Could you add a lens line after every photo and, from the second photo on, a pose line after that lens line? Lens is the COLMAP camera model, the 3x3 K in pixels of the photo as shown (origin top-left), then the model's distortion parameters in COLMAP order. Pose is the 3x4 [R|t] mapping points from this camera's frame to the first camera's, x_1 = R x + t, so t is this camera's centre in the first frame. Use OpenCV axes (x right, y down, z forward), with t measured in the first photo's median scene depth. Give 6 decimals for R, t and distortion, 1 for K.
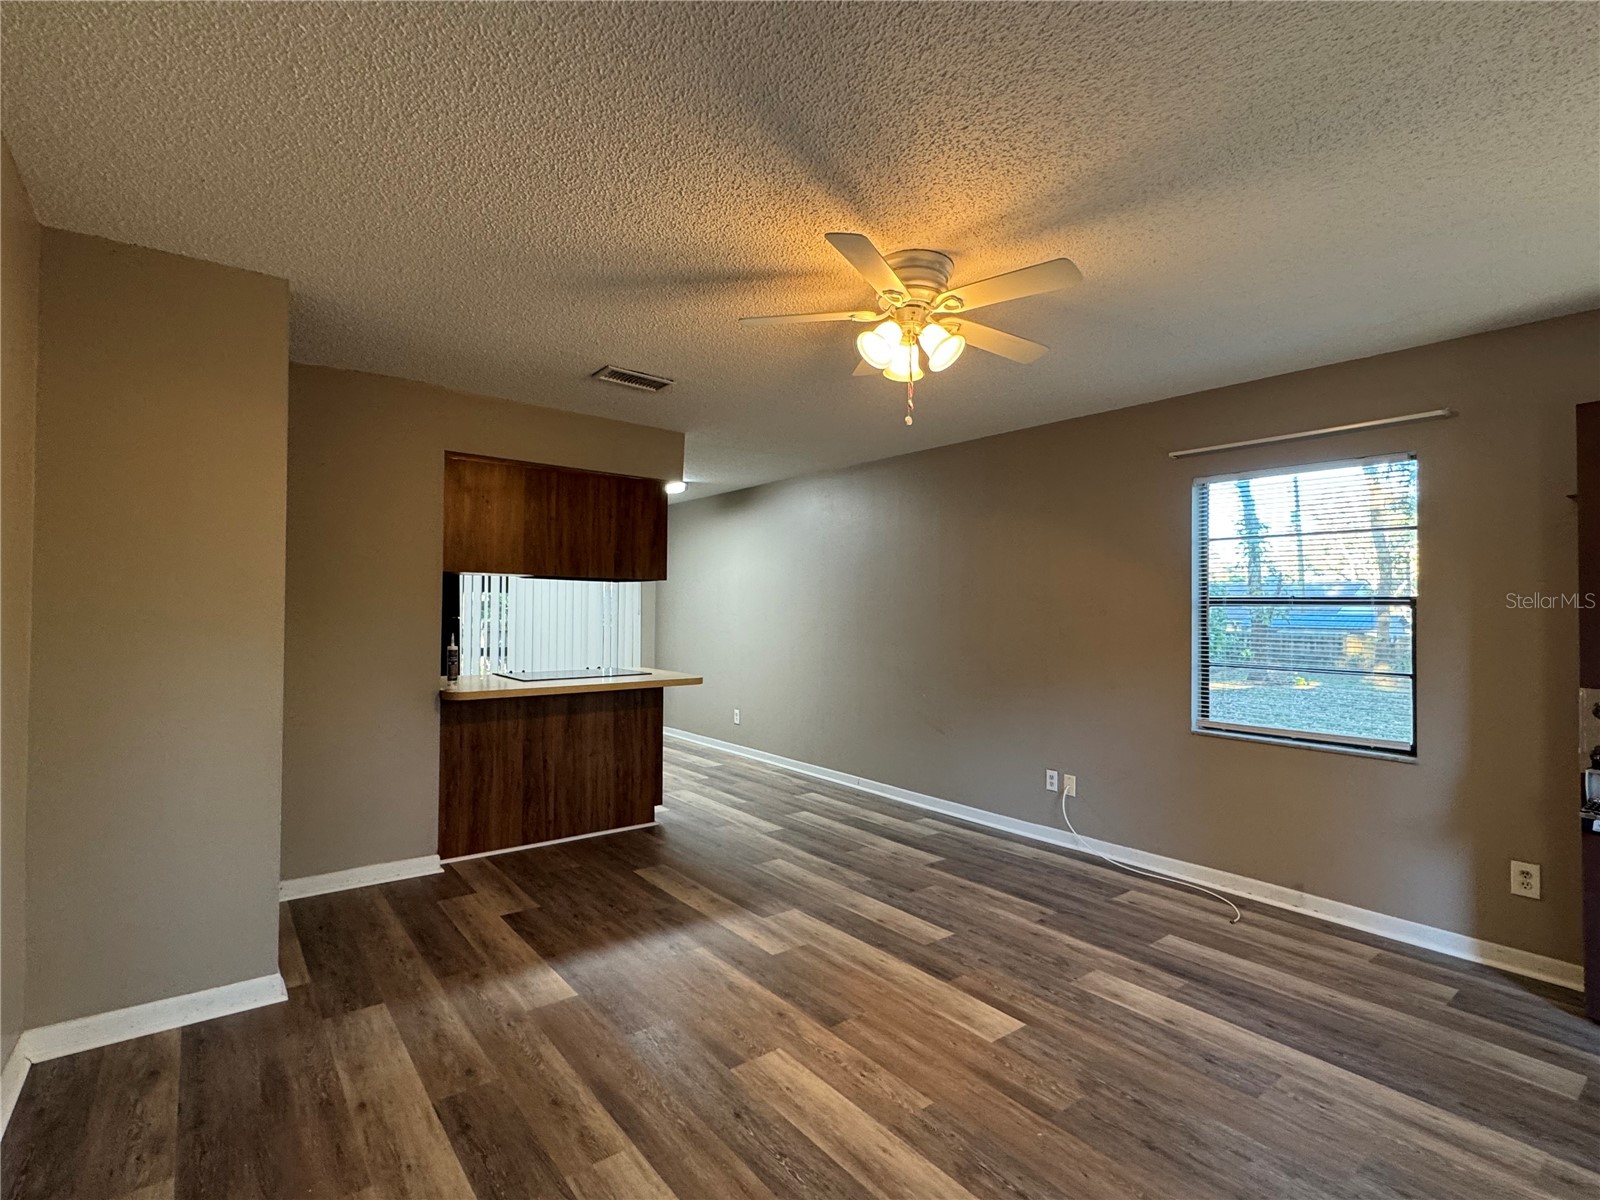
lens RADIAL K [[772.2, 0, 802.7], [0, 772.2, 603.0], [0, 0, 1]] dist [-0.002499, 0.000271]
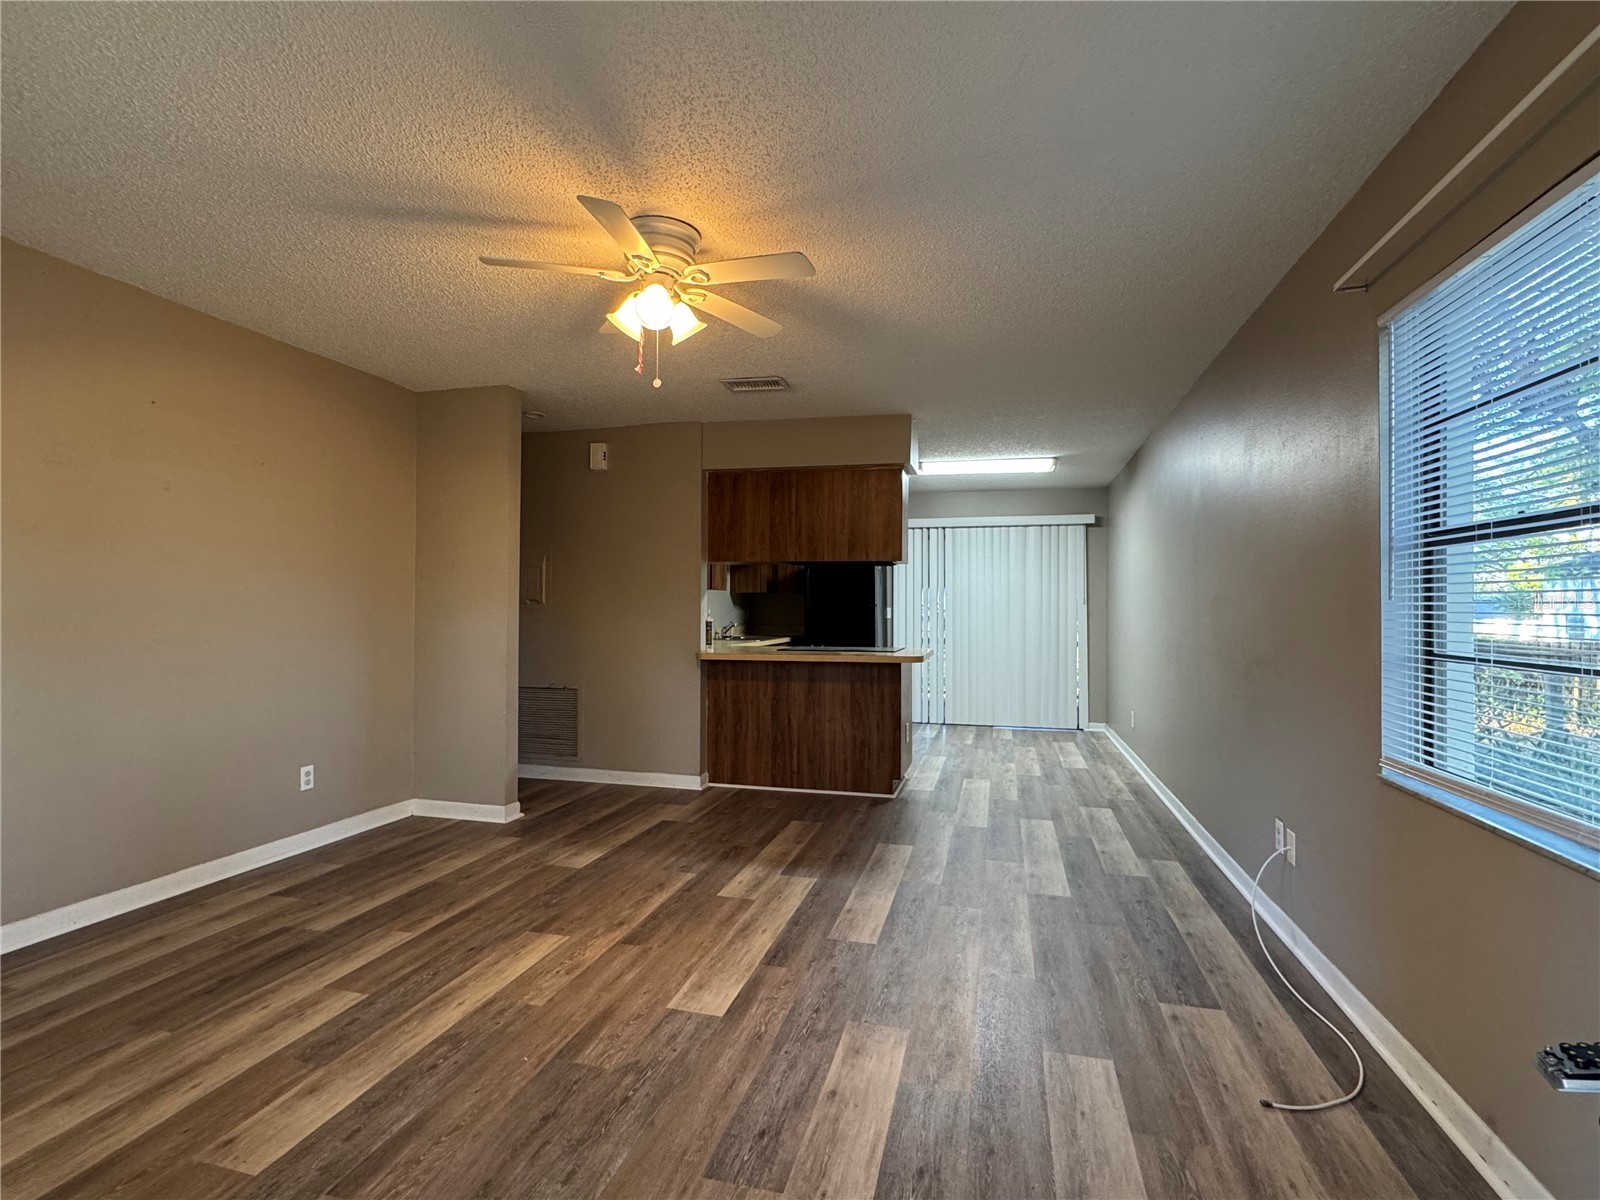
lens RADIAL K [[772.2, 0, 795.7], [0, 772.2, 604.5], [0, 0, 1]] dist [-0.002499, 0.000271]
pose [[0.606570, -0.011125, -0.794952, 0.769412], [0.006993, 0.999938, -0.008658, 0.050911], [0.794999, -0.000308, 0.606610, 0.373245]]
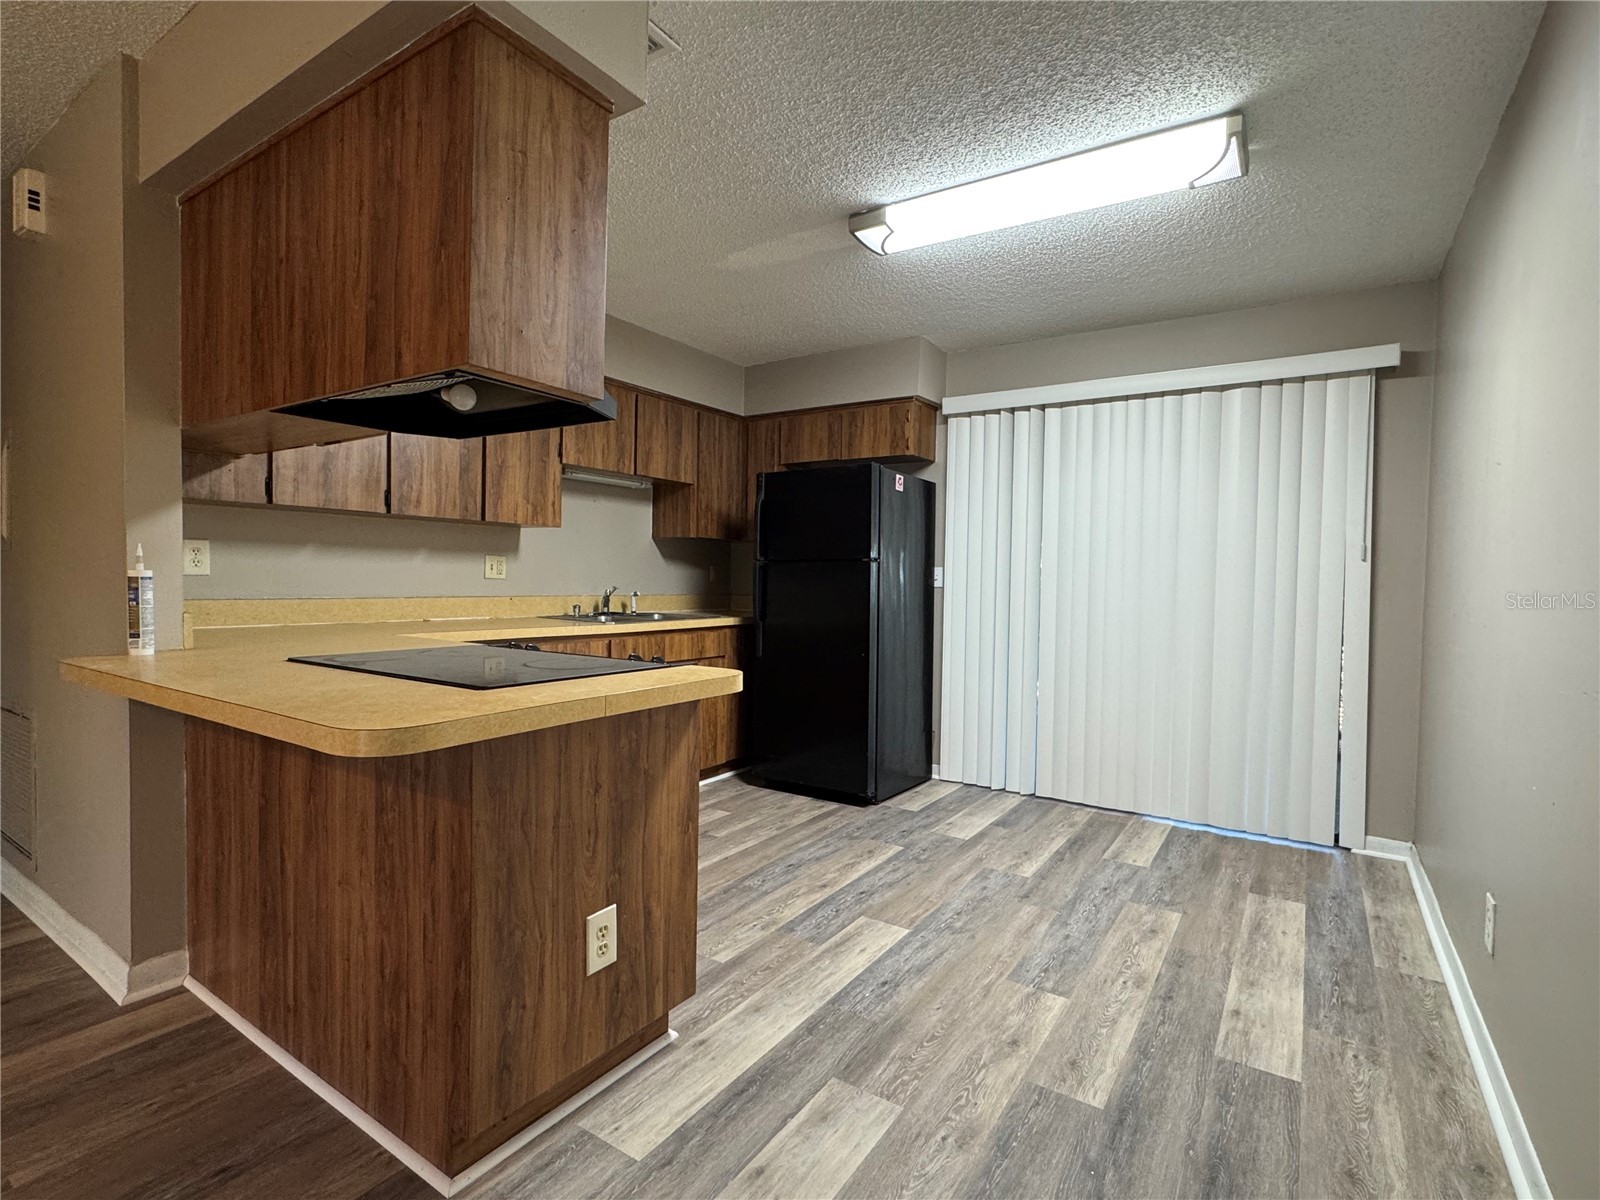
lens RADIAL K [[772.2, 0, 802.9], [0, 772.2, 598.3], [0, 0, 1]] dist [-0.002499, 0.000271]
pose [[0.319247, 0.020890, -0.947441, 0.184363], [-0.005105, 0.999780, 0.020324, 0.070120], [0.947658, -0.001651, 0.319283, 1.429283]]
